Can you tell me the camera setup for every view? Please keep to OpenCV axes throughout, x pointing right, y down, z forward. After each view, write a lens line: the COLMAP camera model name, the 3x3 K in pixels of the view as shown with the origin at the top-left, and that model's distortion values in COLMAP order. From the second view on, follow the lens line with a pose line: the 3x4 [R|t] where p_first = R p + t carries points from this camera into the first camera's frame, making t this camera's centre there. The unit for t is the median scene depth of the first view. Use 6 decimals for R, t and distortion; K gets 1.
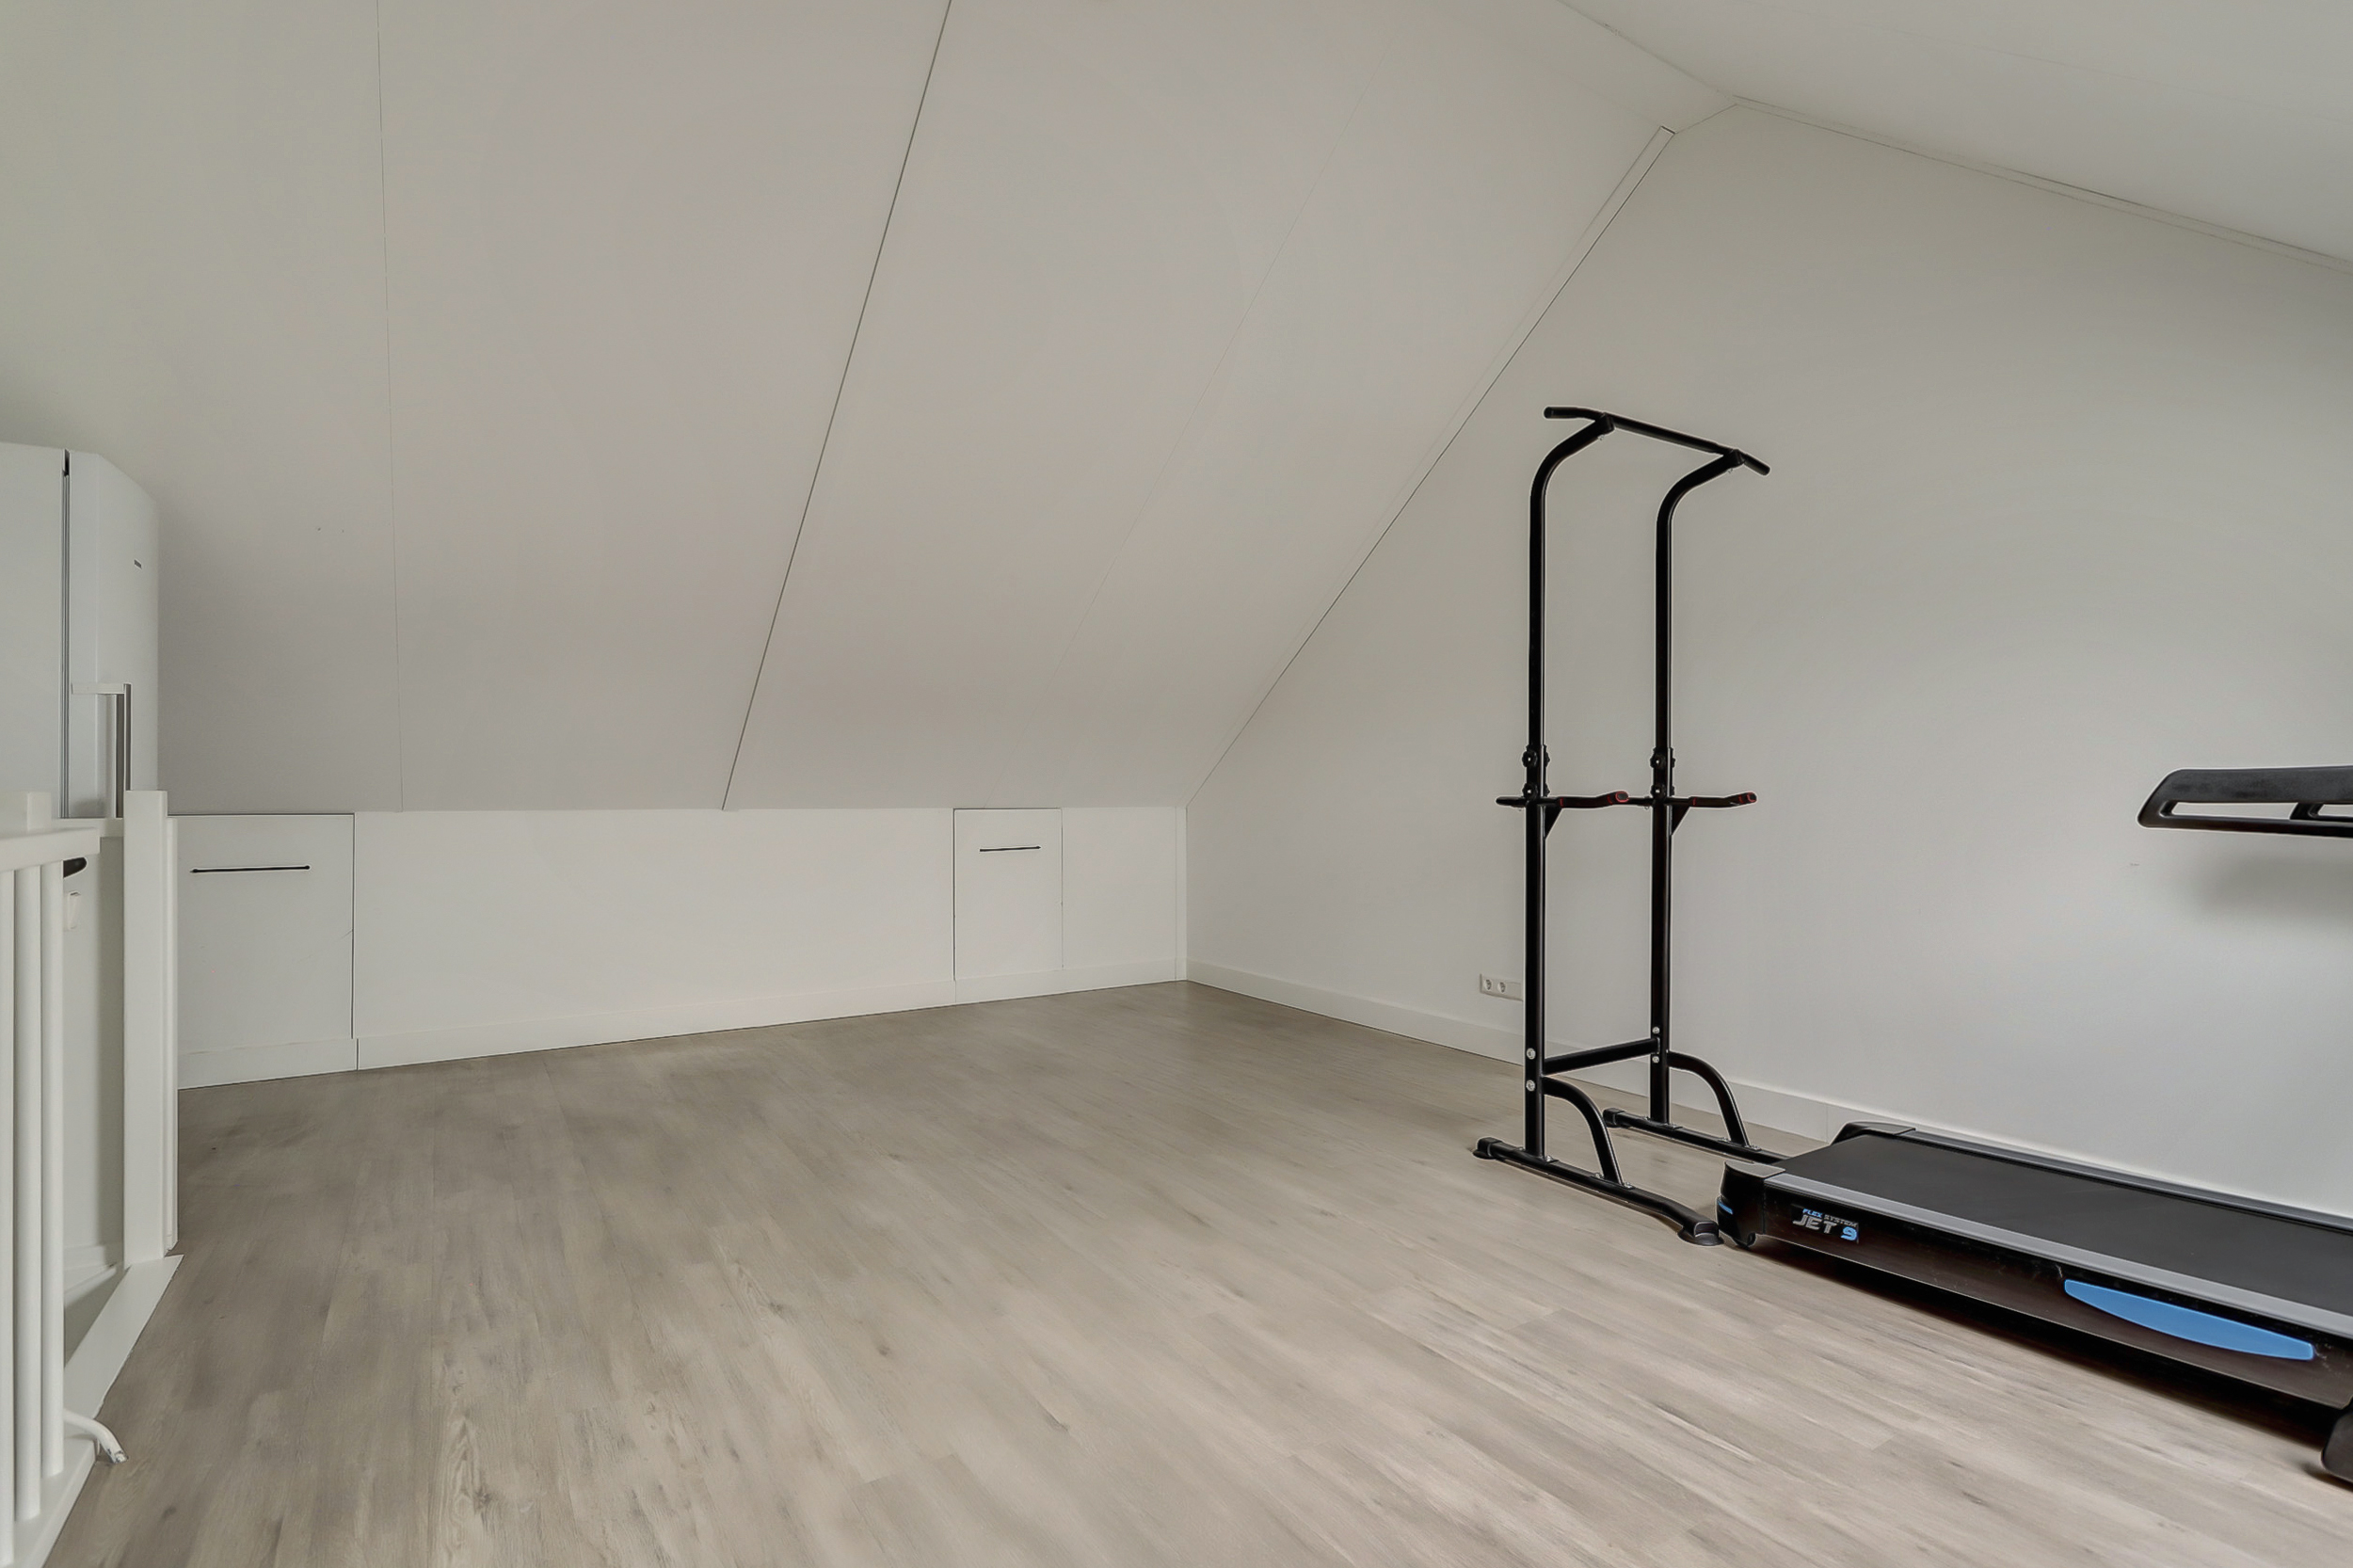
lens RADIAL K [[1134.8, 0, 1174.6], [0, 1134.8, 790.9], [0, 0, 1]] dist [0.004631, 0.000561]
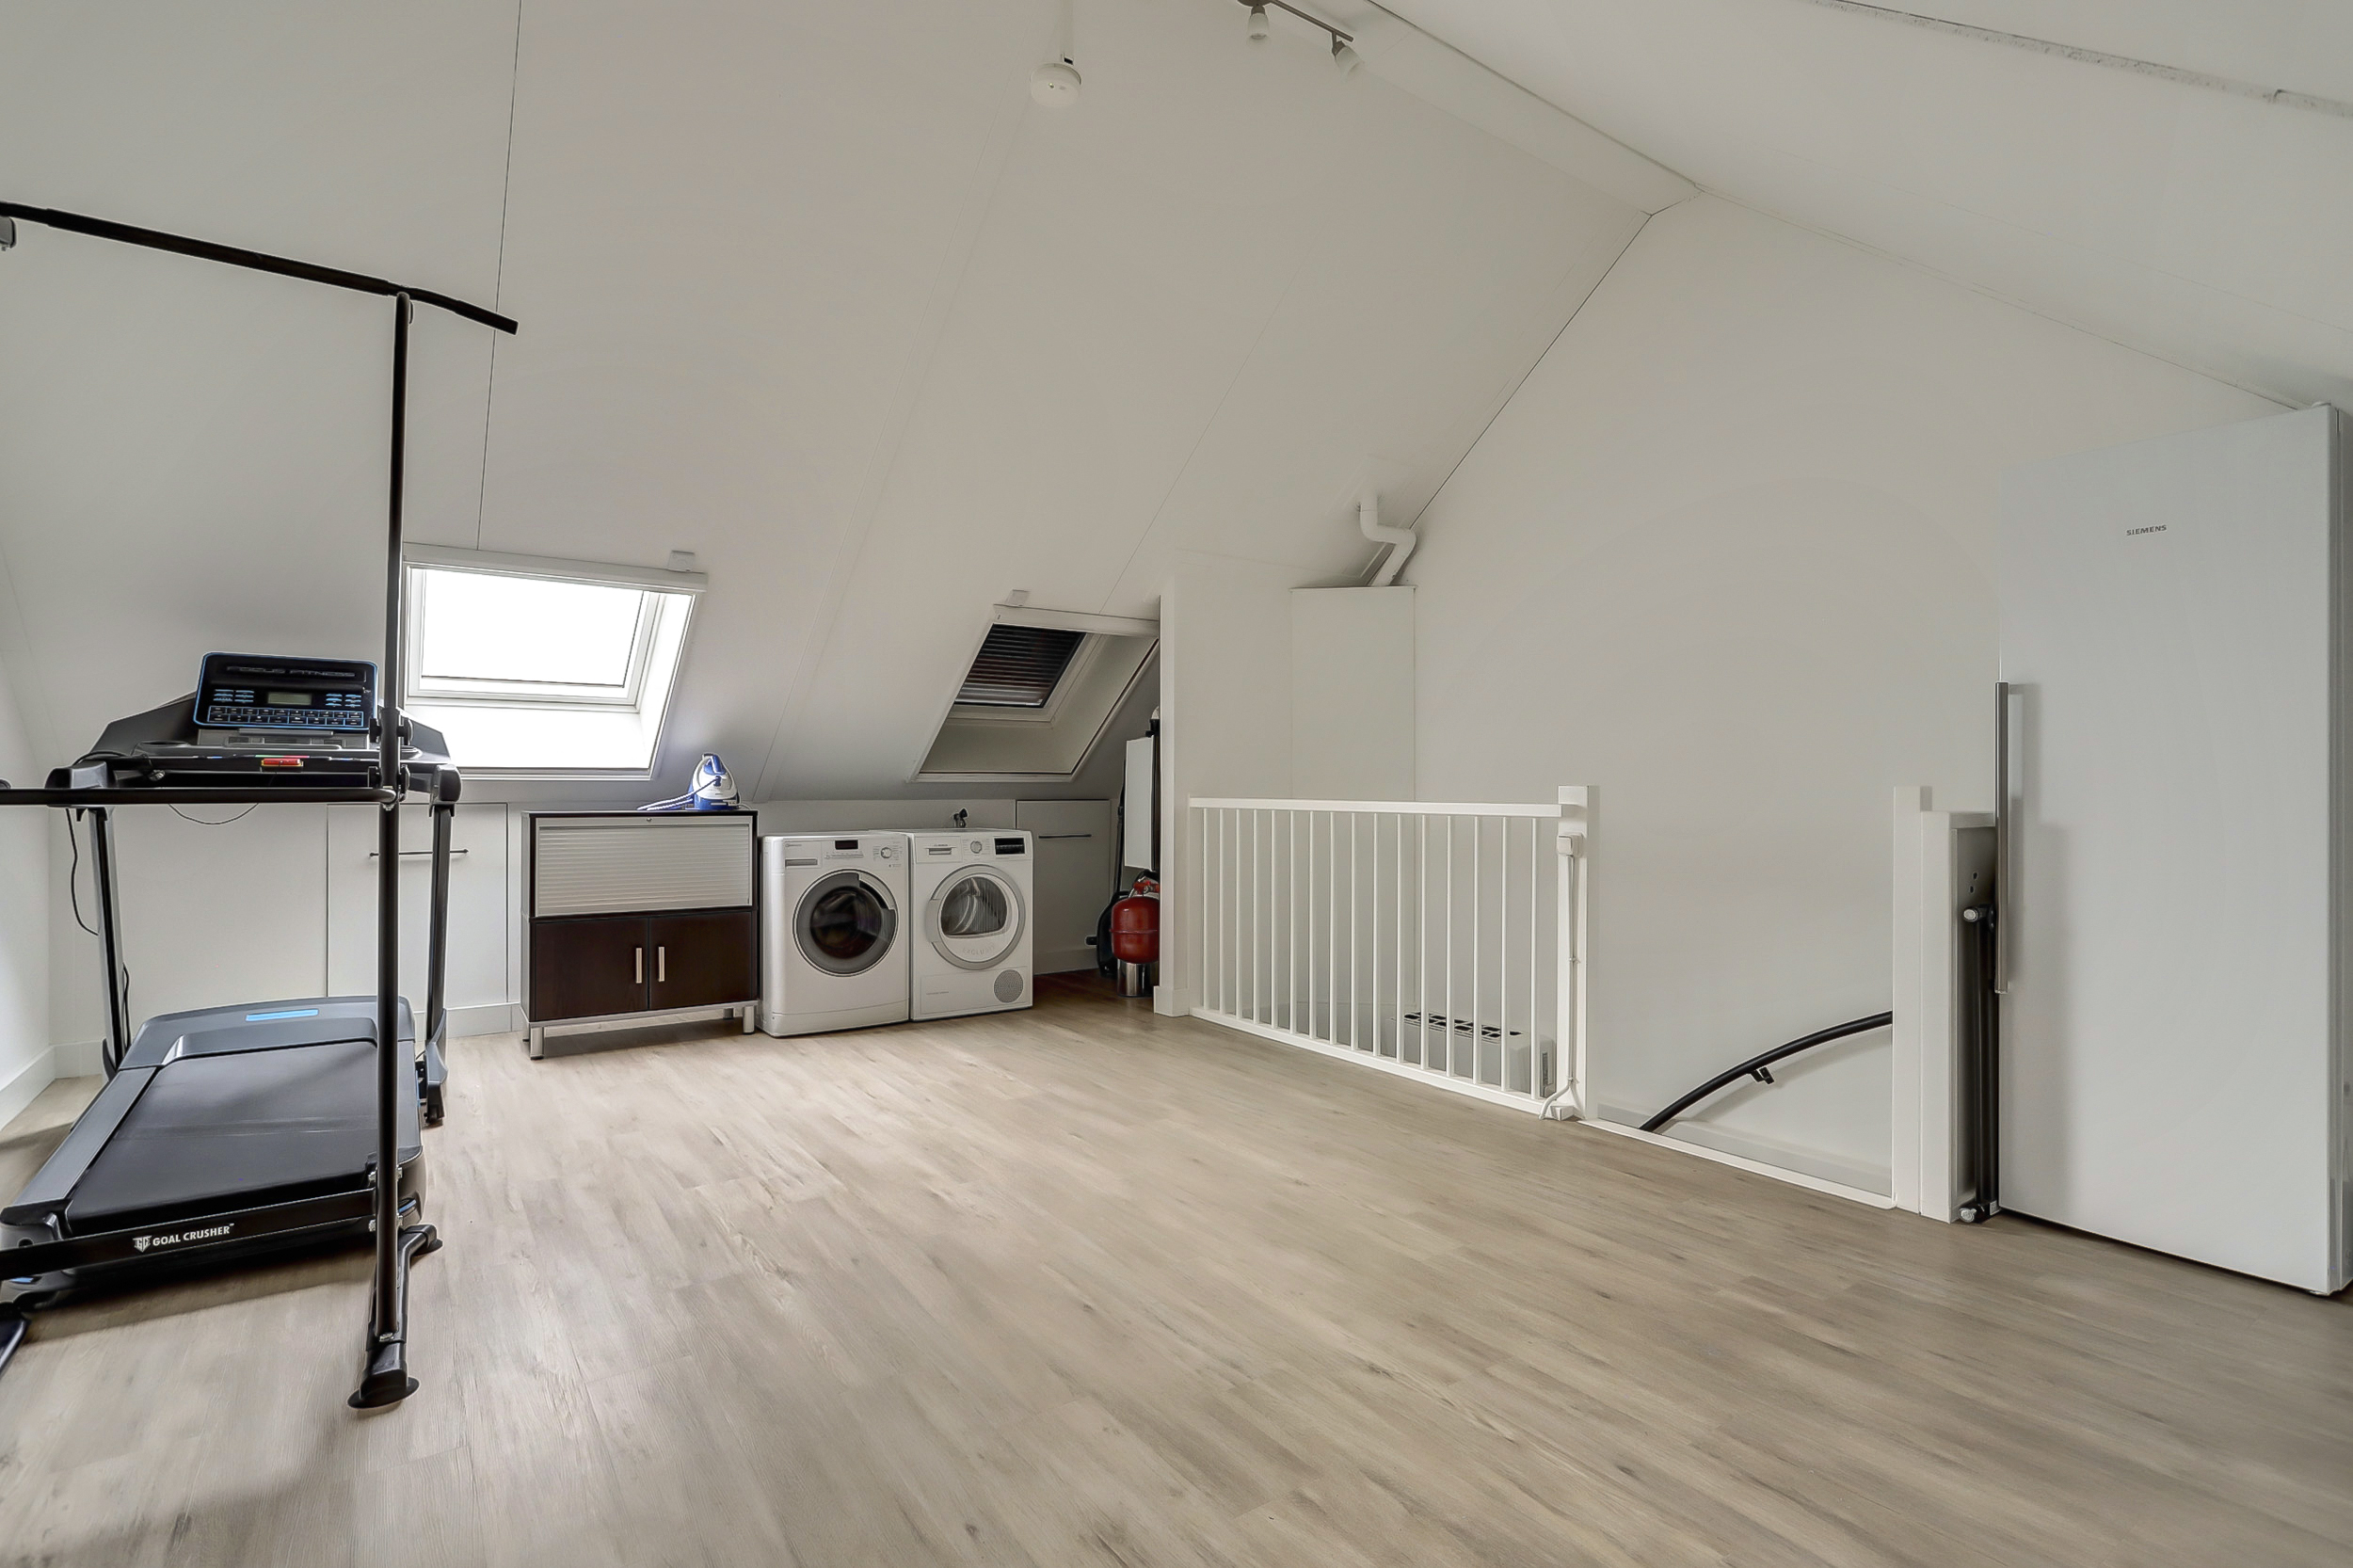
lens RADIAL K [[1134.8, 0, 1177.8], [0, 1134.8, 781.1], [0, 0, 1]] dist [0.004631, 0.000561]
pose [[-0.999276, -0.001824, -0.038004, -0.148275], [-0.001629, 0.999985, -0.005171, 0.003669], [0.038013, -0.005105, -0.999264, 2.111513]]
